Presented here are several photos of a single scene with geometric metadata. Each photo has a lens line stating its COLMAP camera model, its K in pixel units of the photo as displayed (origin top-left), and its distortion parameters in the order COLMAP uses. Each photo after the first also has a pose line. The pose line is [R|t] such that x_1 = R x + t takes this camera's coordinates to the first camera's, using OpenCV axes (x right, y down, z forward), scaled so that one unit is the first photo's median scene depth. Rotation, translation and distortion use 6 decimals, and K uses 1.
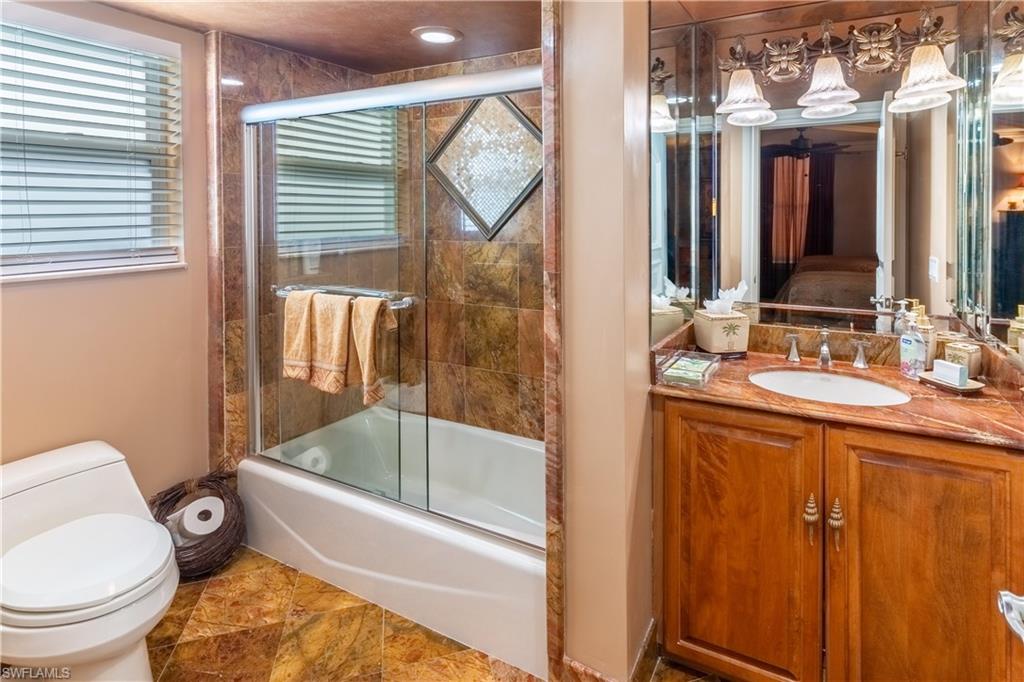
lens RADIAL K [[473.1, 0, 512.7], [0, 473.1, 213.8], [0, 0, 1]] dist [0.003210, -0.000837]
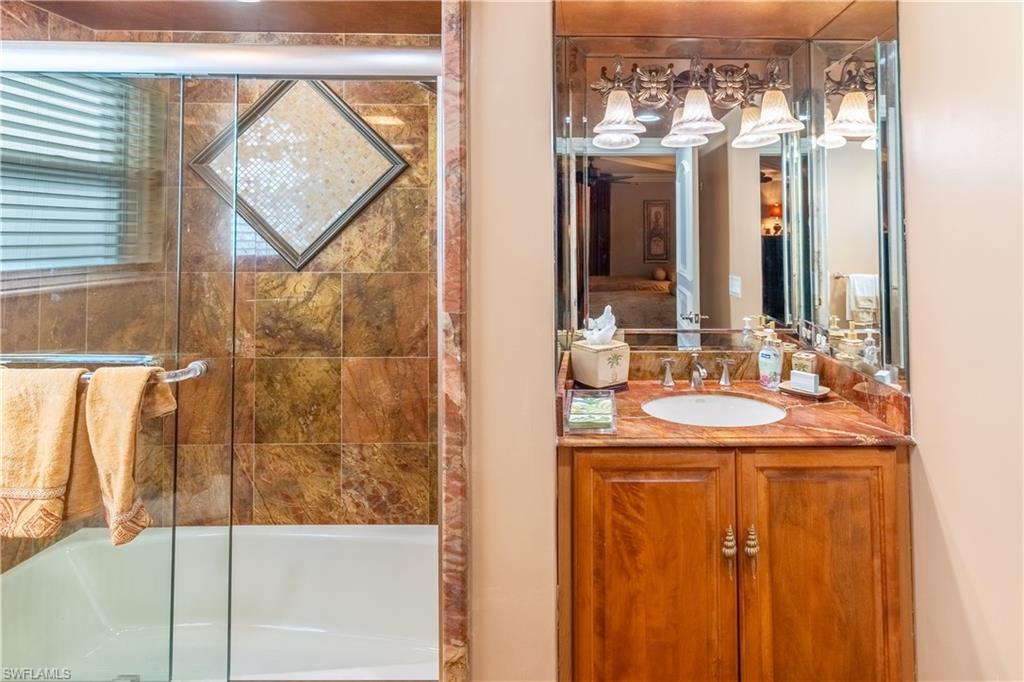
lens RADIAL K [[501.4, 0, 508.3], [0, 501.4, 216.3], [0, 0, 1]] dist [0.002664, -0.000311]
pose [[0.887136, 0.023854, 0.460891, -0.224255], [-0.006781, 0.999229, -0.038665, -0.003708], [-0.461459, 0.031176, 0.886614, 0.227405]]
